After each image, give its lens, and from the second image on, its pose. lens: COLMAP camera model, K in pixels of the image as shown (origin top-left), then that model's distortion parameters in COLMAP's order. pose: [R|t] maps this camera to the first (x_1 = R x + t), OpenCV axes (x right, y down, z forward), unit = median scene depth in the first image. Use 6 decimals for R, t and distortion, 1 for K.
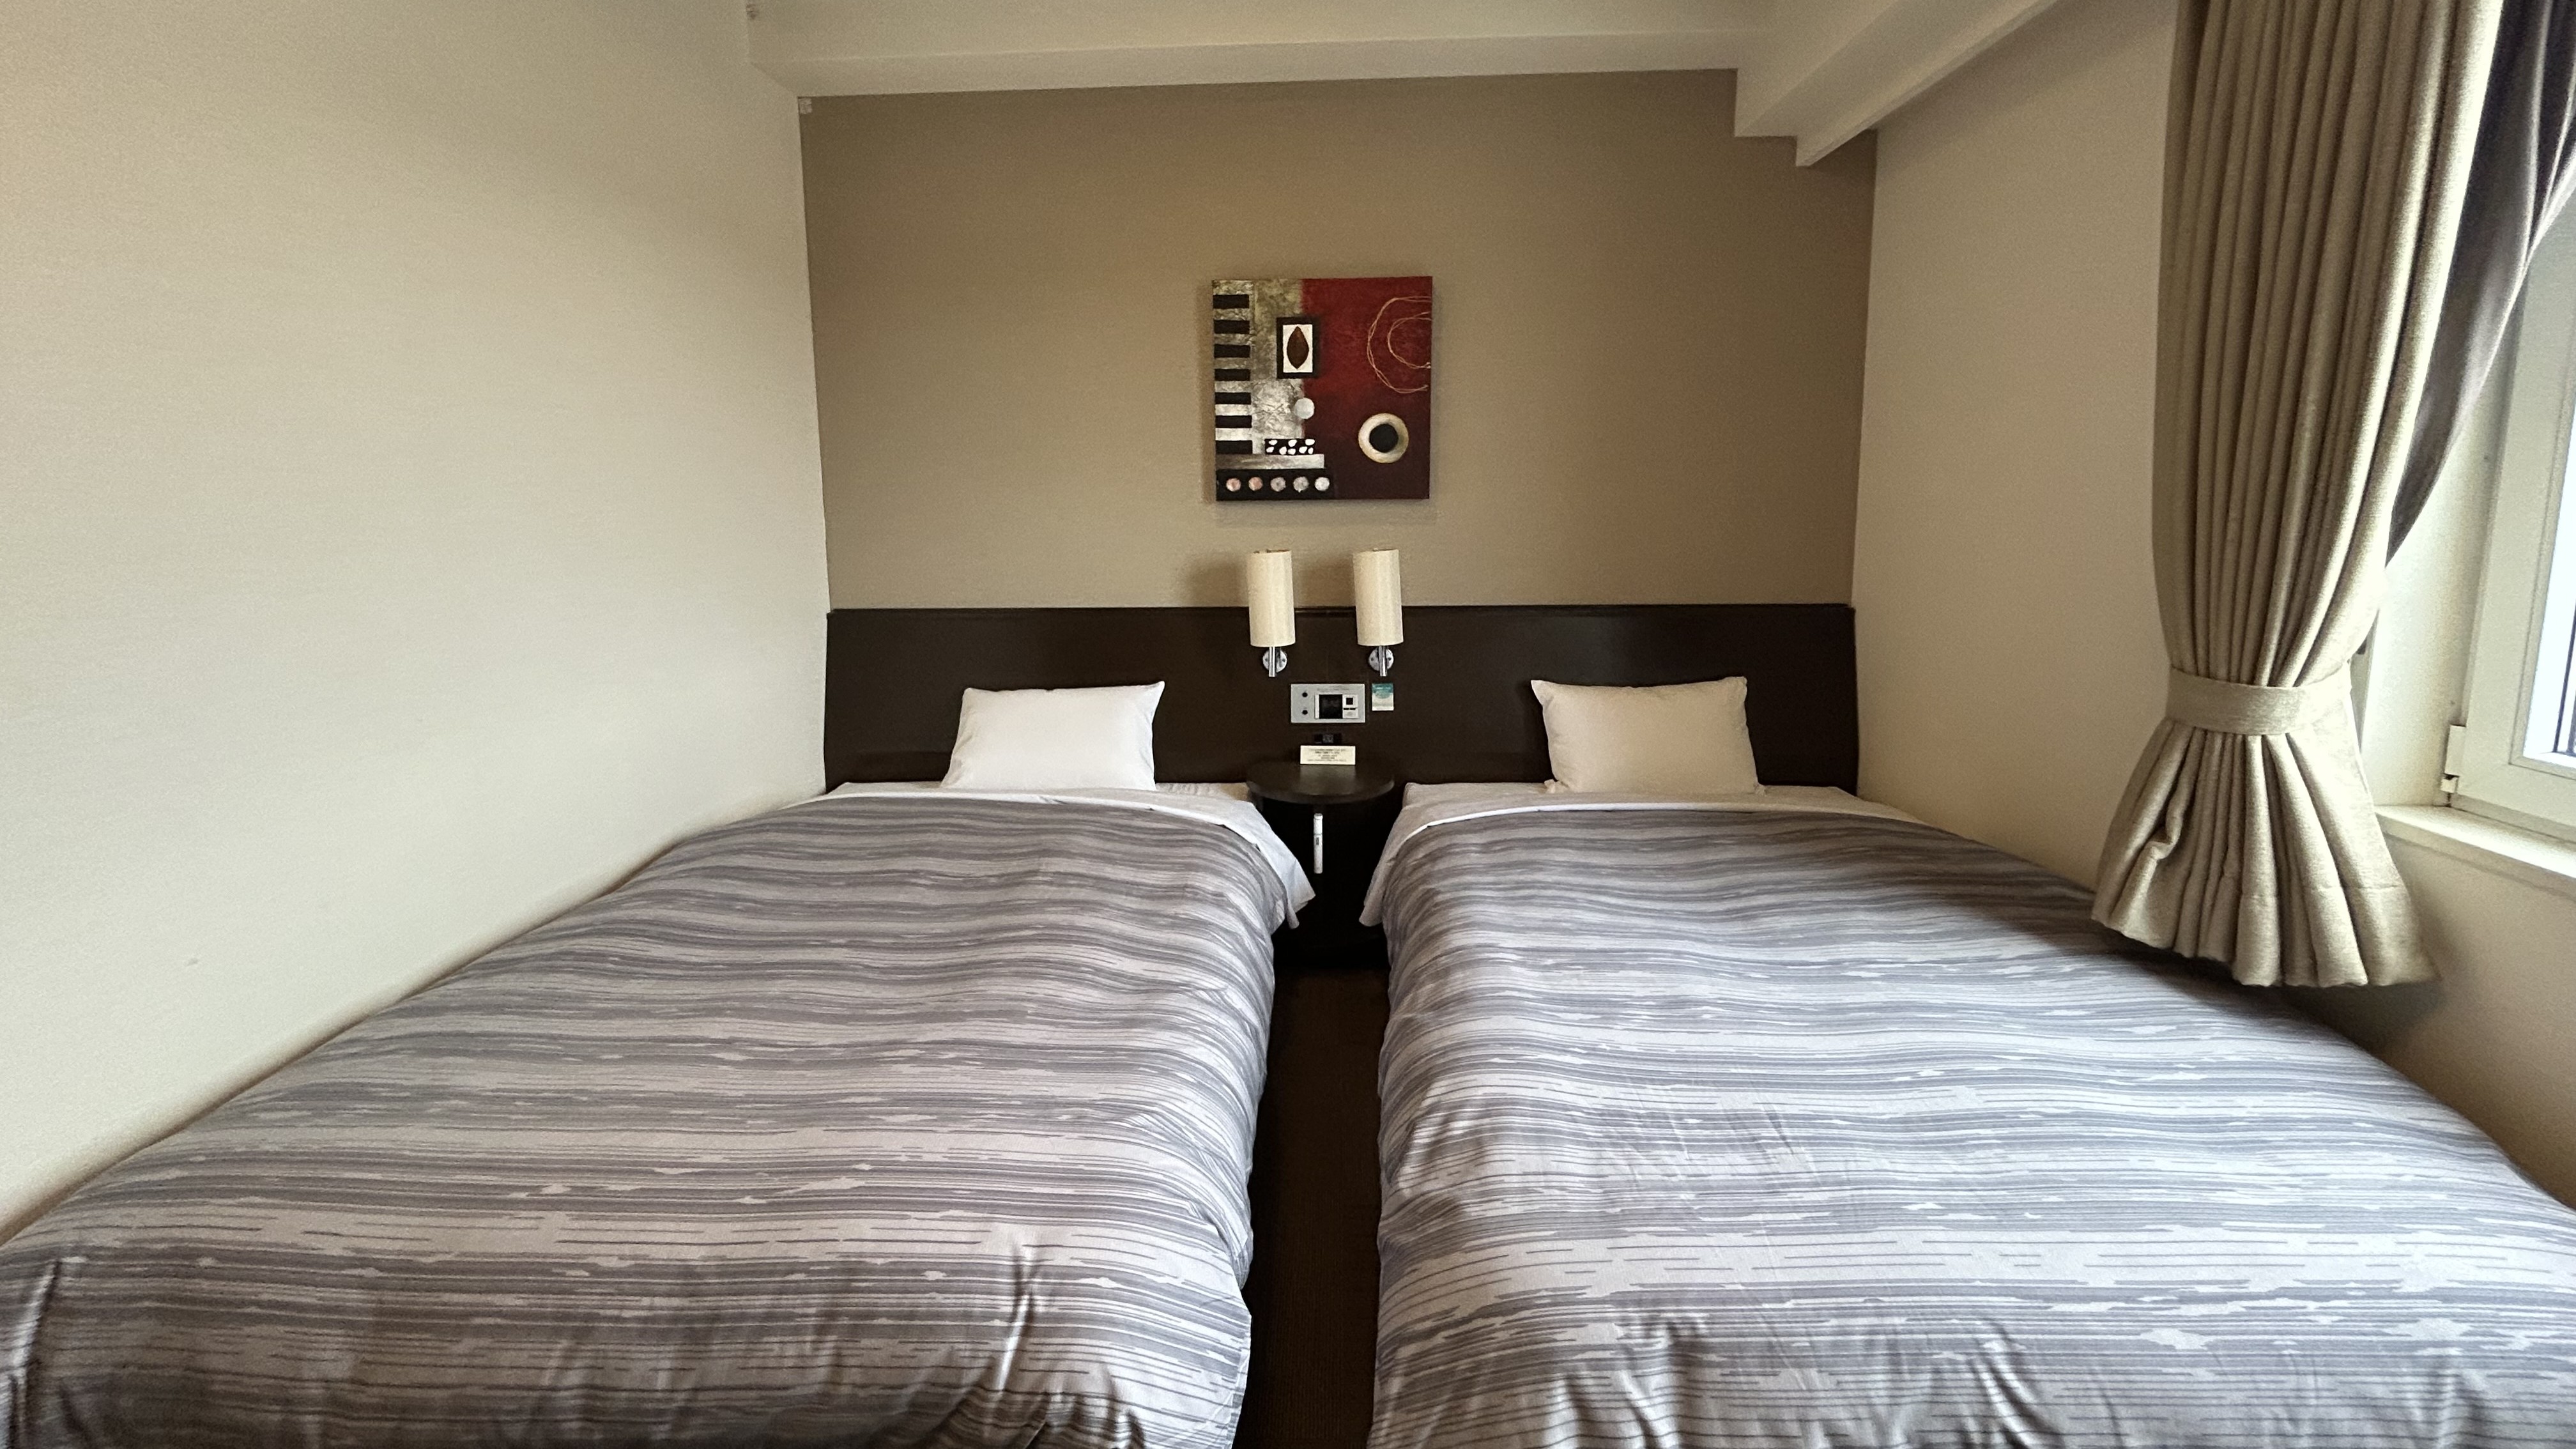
lens RADIAL K [[1067.7, 0, 1287.9], [0, 1067.7, 669.4], [0, 0, 1]] dist [0.003169, -0.000042]
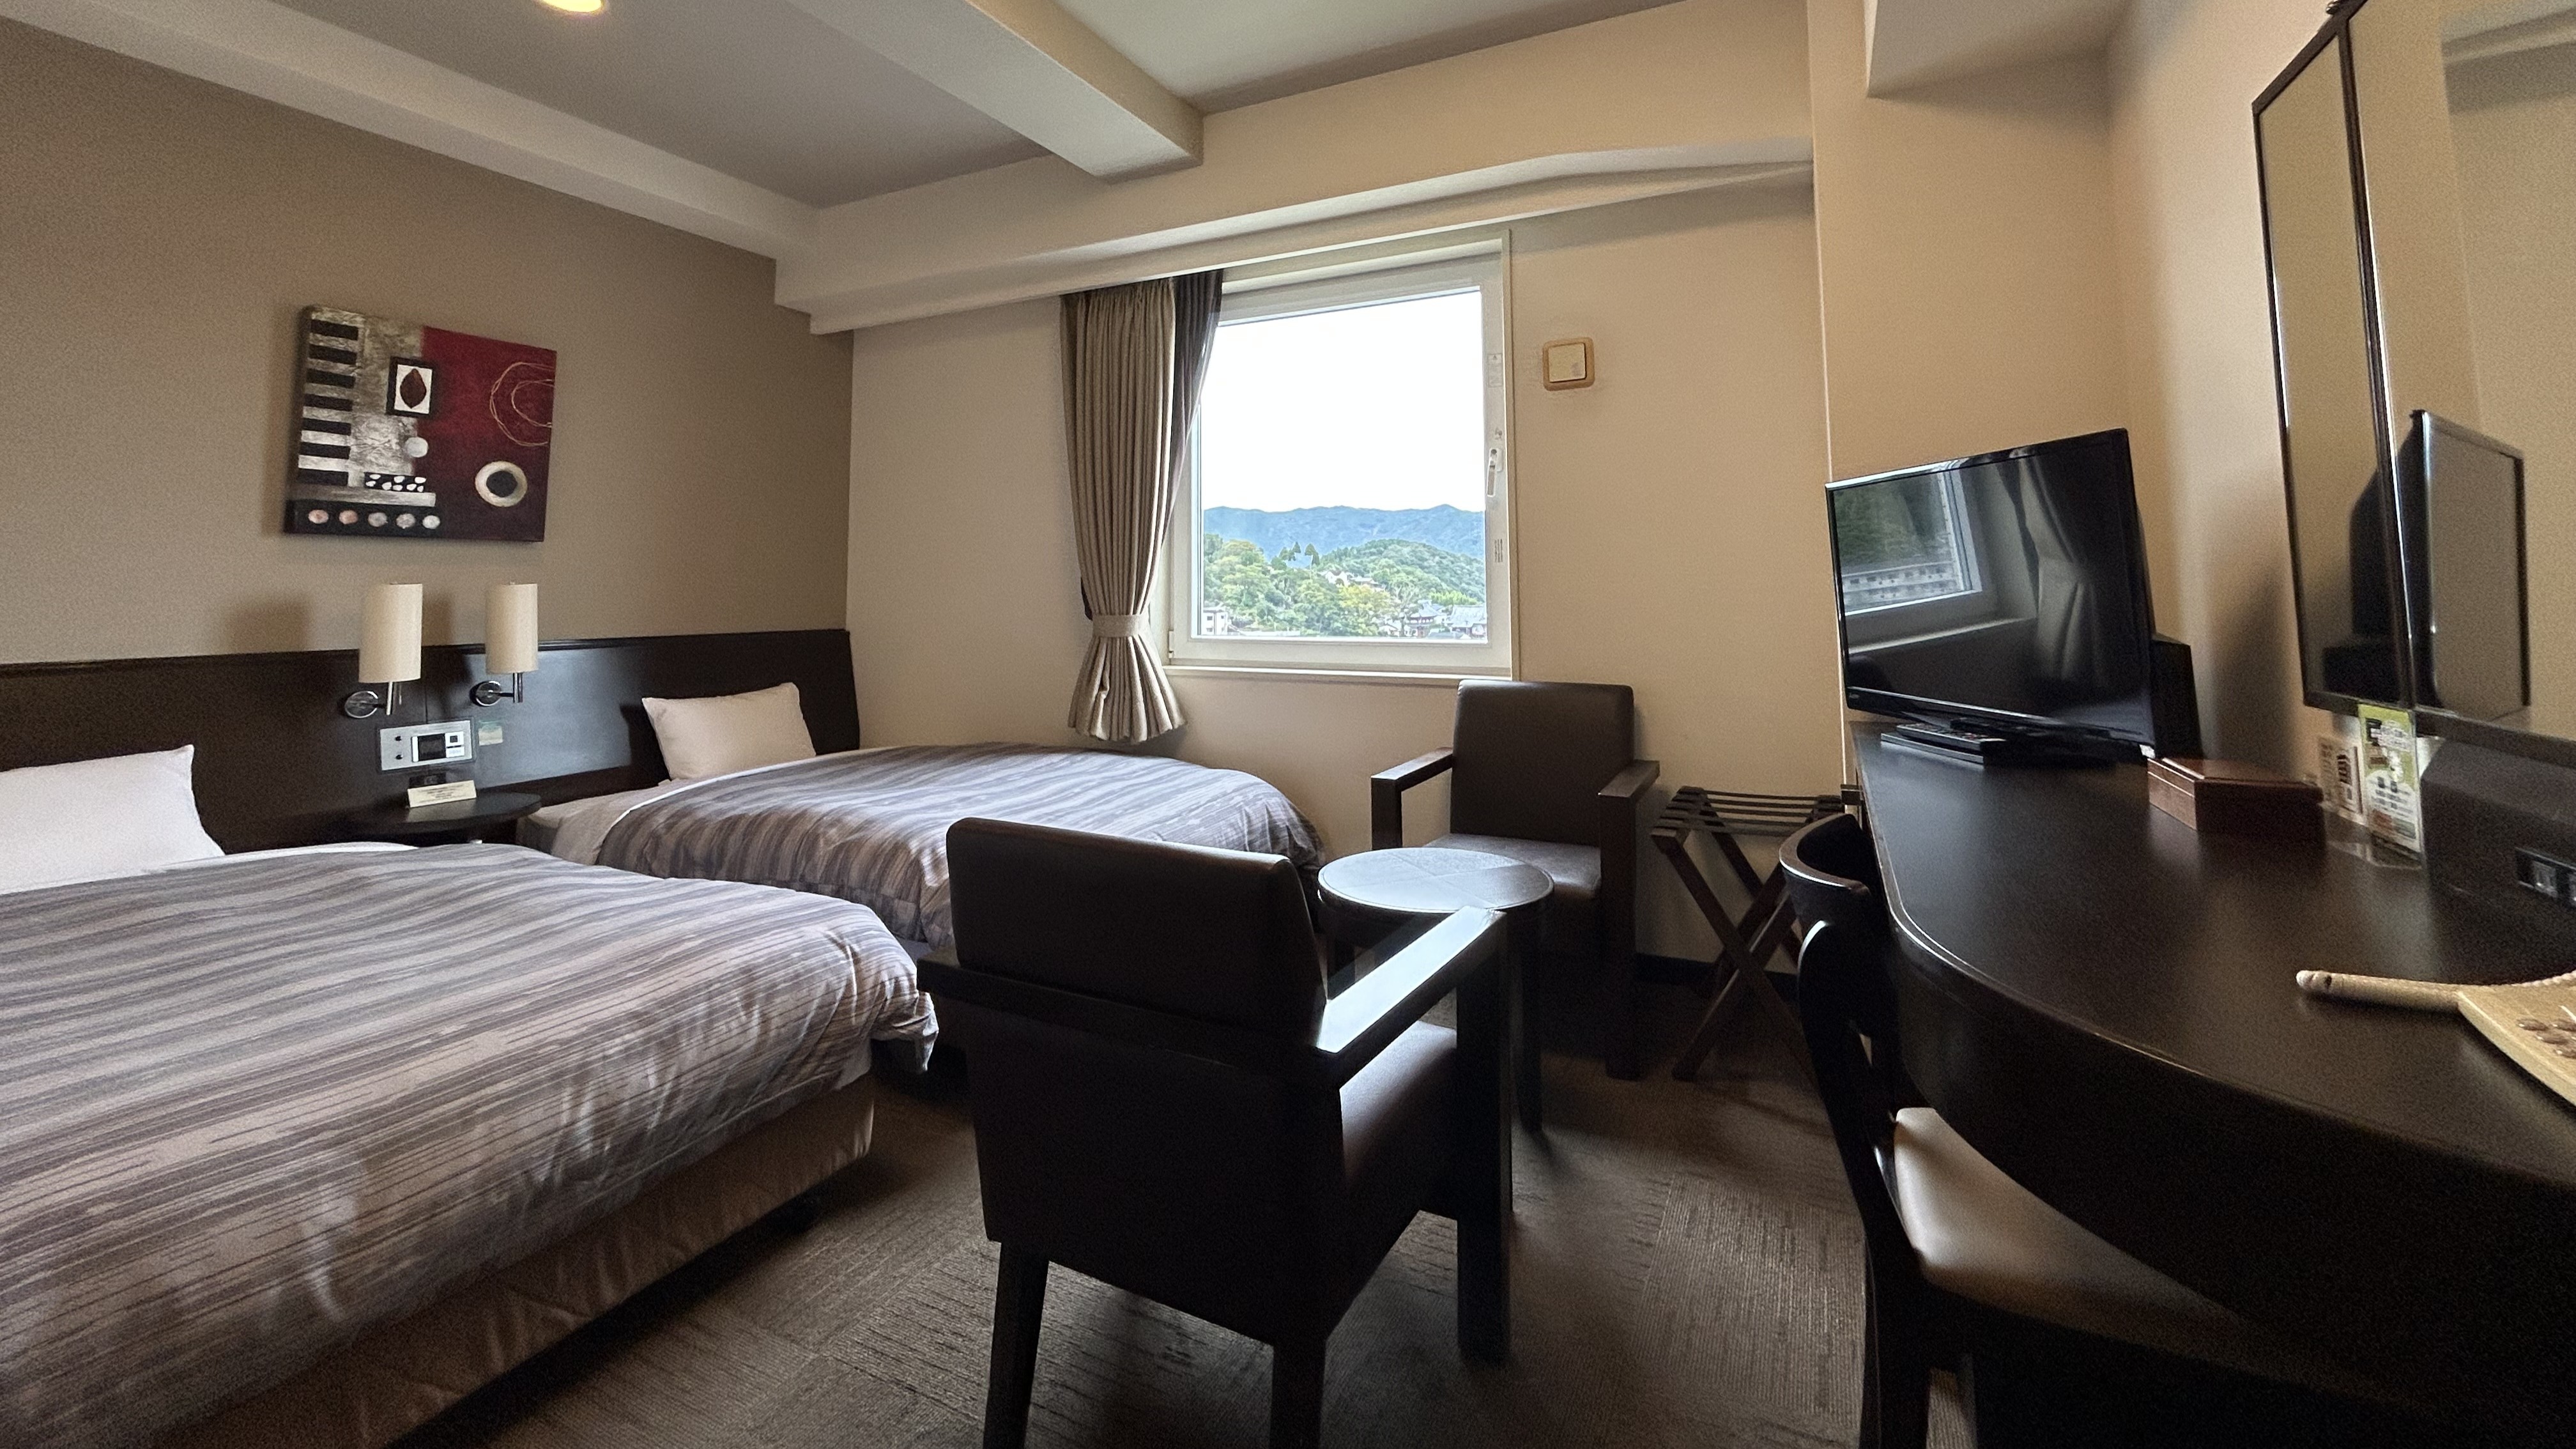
lens RADIAL K [[1054.5, 0, 1289.4], [0, 1054.5, 741.2], [0, 0, 1]] dist [-0.000344, -0.000028]
pose [[0.408420, -0.115535, 0.905453, -0.614035], [0.156076, 0.986188, 0.055436, 0.116663], [-0.899352, 0.118678, 0.420811, -0.167231]]
